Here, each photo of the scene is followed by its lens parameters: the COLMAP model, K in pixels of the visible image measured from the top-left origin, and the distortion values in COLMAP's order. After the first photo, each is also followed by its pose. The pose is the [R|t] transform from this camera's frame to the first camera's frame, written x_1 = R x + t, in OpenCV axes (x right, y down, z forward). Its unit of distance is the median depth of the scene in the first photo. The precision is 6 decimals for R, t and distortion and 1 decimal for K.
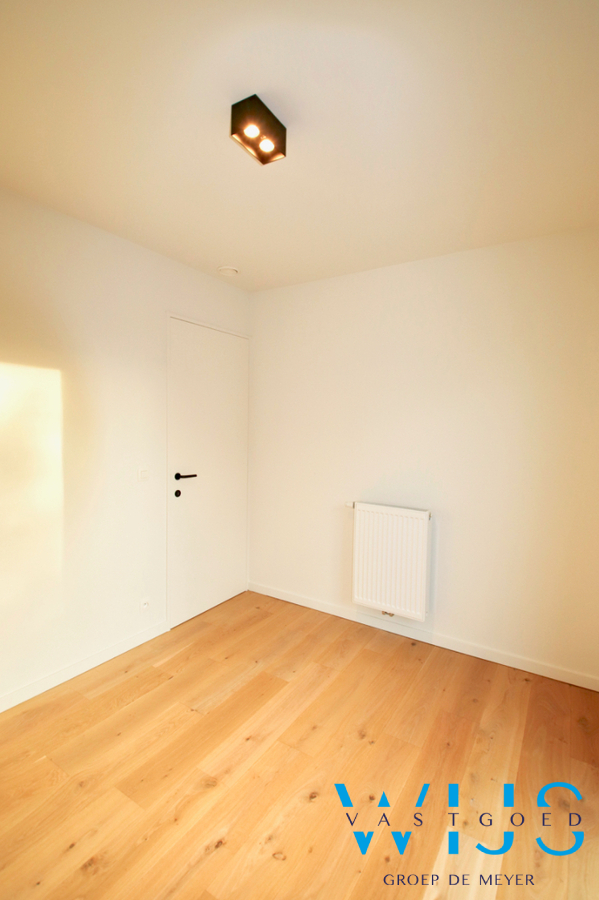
lens RADIAL K [[424.0, 0, 299.5], [0, 424.0, 450.0], [0, 0, 1]] dist [0.002370, -0.015617]
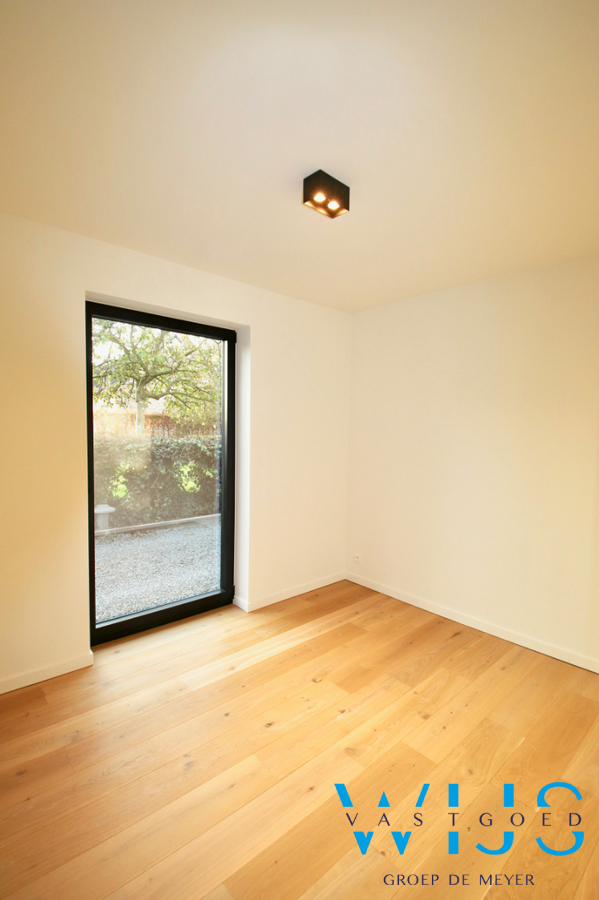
lens RADIAL K [[424.0, 0, 299.5], [0, 424.0, 450.0], [0, 0, 1]] dist [0.002370, -0.015617]
pose [[-0.962619, -0.037926, 0.268191, -0.366117], [-0.010181, 0.994515, 0.104097, -0.120715], [-0.270668, 0.097475, -0.957725, 2.119864]]
